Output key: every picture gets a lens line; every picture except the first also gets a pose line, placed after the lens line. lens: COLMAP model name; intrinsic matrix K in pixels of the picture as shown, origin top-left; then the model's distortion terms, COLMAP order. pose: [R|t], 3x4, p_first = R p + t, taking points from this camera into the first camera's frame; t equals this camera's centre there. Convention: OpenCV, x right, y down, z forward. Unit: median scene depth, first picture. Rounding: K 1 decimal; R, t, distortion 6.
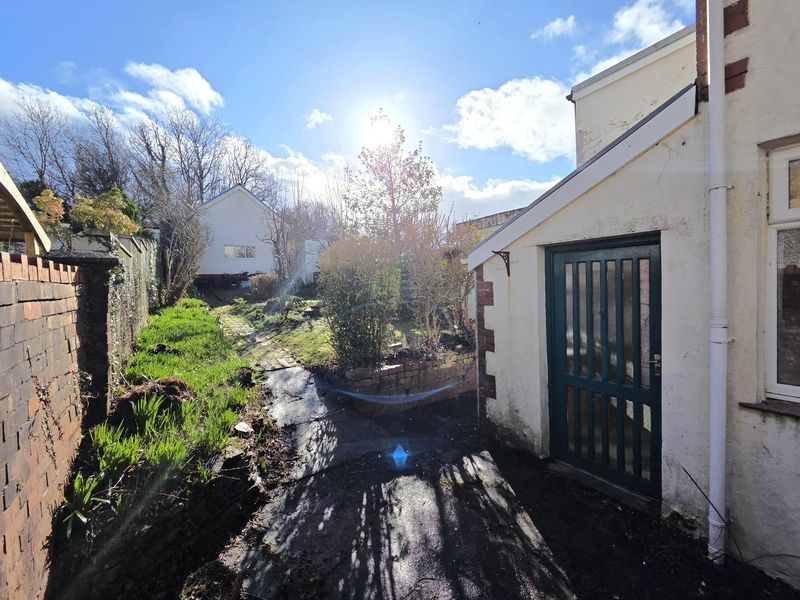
lens RADIAL K [[322.1, 0, 390.2], [0, 322.1, 301.2], [0, 0, 1]] dist [-0.000207, 0.003429]
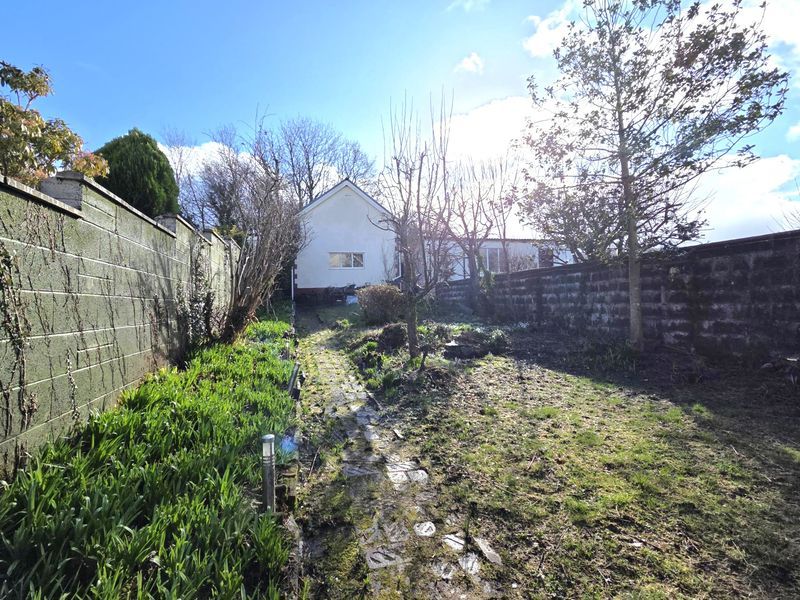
lens RADIAL K [[372.3, 0, 400.0], [0, 372.3, 300.0], [0, 0, 1]] dist [-0.000842, 0.005473]
pose [[0.957019, -0.004951, -0.289985, -0.132496], [-0.009494, 0.998784, -0.048387, -0.017340], [0.289871, 0.049060, 0.955807, 0.297651]]
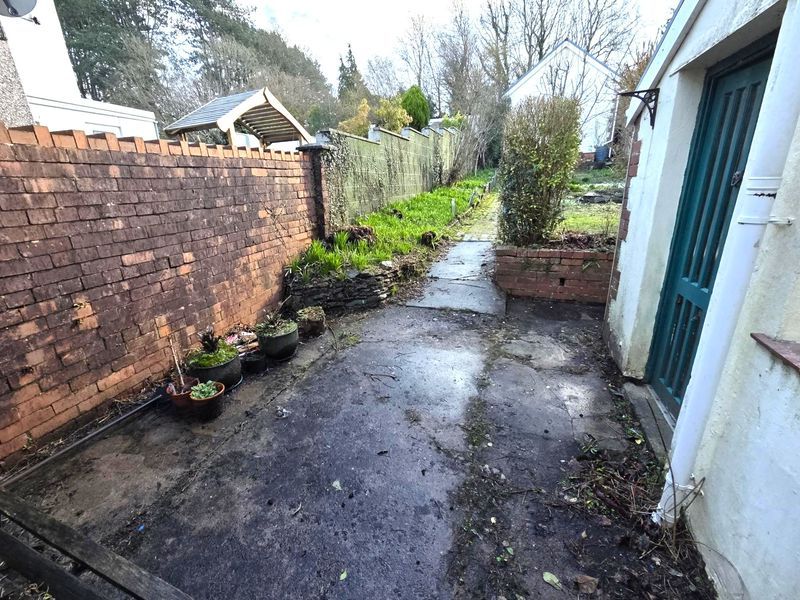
lens RADIAL K [[327.4, 0, 393.3], [0, 327.4, 296.3], [0, 0, 1]] dist [-0.001774, 0.003520]
pose [[0.619193, 0.263699, -0.739637, 0.136999], [-0.017257, 0.946268, 0.322922, 0.008857], [0.785049, -0.187188, 0.590473, 0.018835]]
